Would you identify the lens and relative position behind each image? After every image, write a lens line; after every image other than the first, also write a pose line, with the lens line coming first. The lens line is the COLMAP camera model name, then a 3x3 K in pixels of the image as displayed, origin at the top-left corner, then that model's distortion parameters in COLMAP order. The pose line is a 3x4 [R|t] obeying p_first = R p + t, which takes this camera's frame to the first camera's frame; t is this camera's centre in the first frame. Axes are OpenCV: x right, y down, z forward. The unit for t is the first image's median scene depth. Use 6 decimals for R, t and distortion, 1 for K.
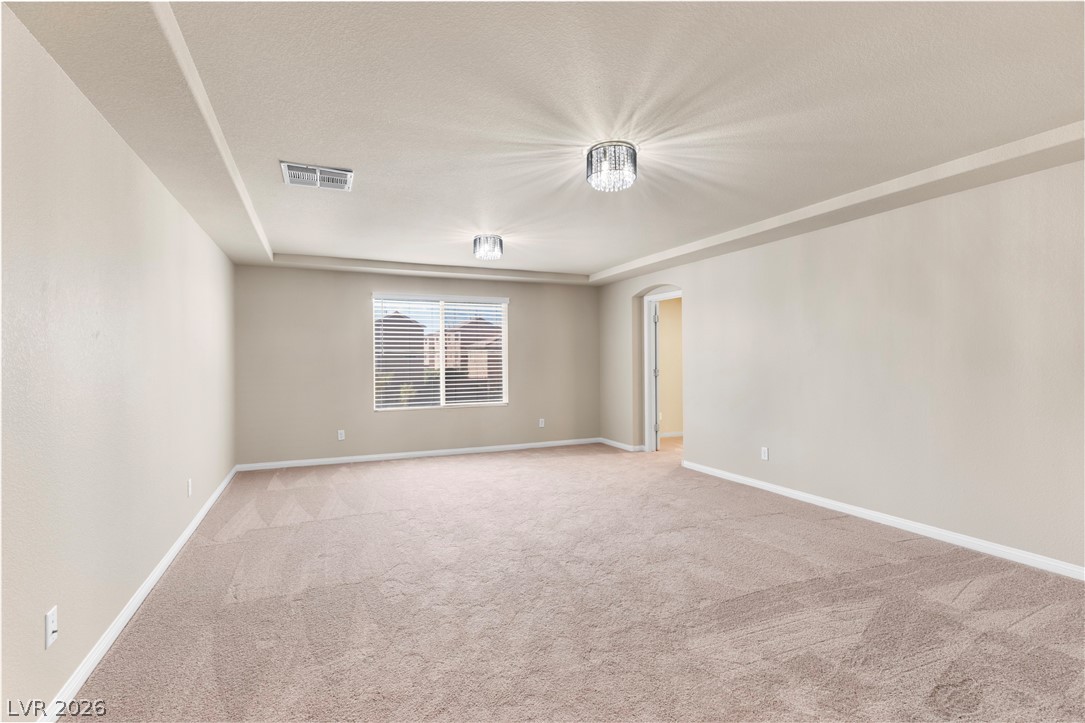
lens RADIAL K [[512.2, 0, 544.2], [0, 512.2, 358.2], [0, 0, 1]] dist [0.002022, -0.000079]
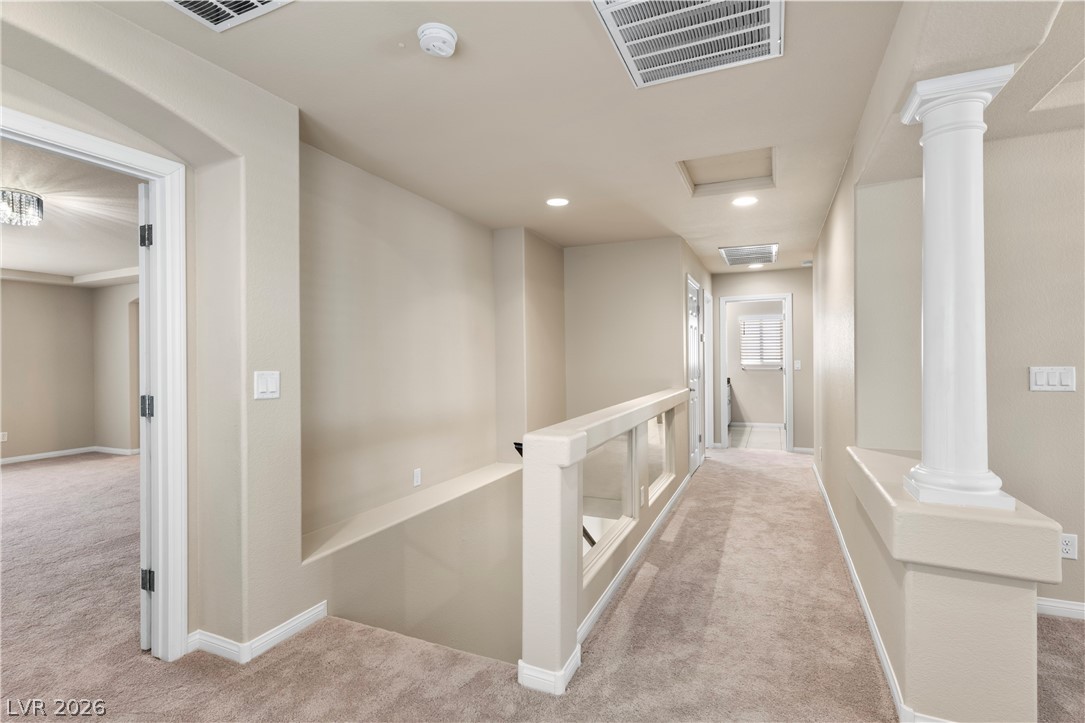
lens RADIAL K [[512.2, 0, 544.2], [0, 512.2, 358.2], [0, 0, 1]] dist [0.002022, -0.000079]
pose [[0.744657, -0.000853, 0.667447, 0.105234], [0.005661, 0.999971, -0.005038, -0.000340], [-0.667423, 0.007530, 0.744641, -0.305109]]
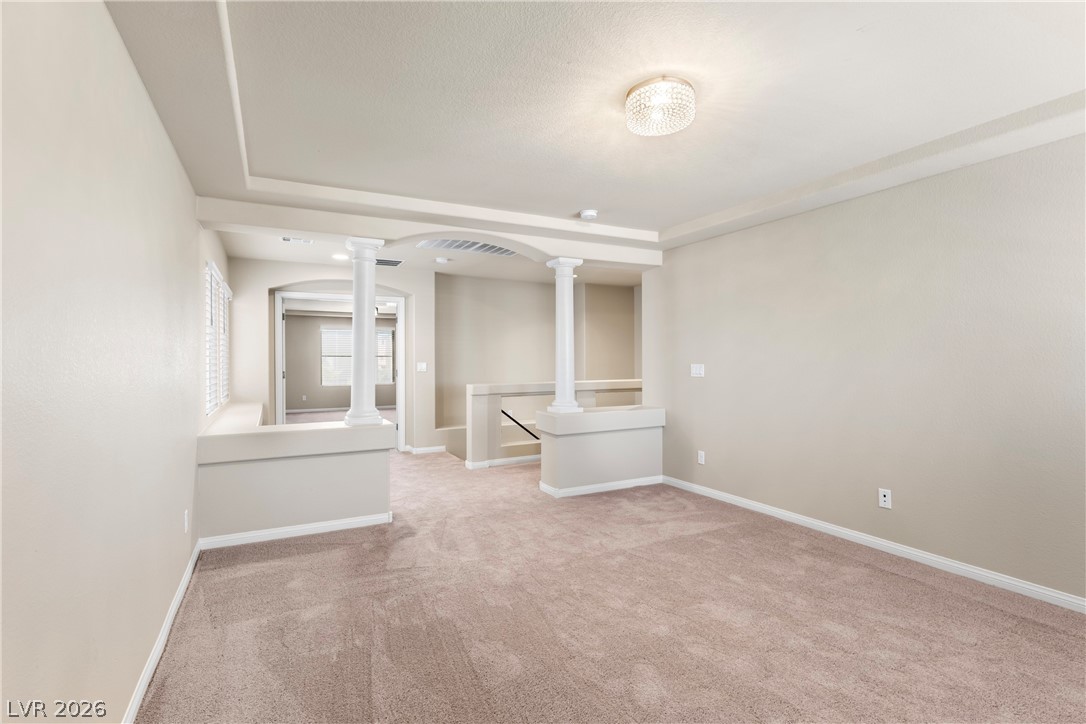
lens RADIAL K [[512.7, 0, 544.7], [0, 512.7, 358.7], [0, 0, 1]] dist [0.002022, -0.000079]
pose [[0.998184, 0.000139, 0.060232, 0.398404], [0.000130, 0.999990, -0.004464, 0.001635], [-0.060232, 0.004464, 0.998174, -1.022903]]
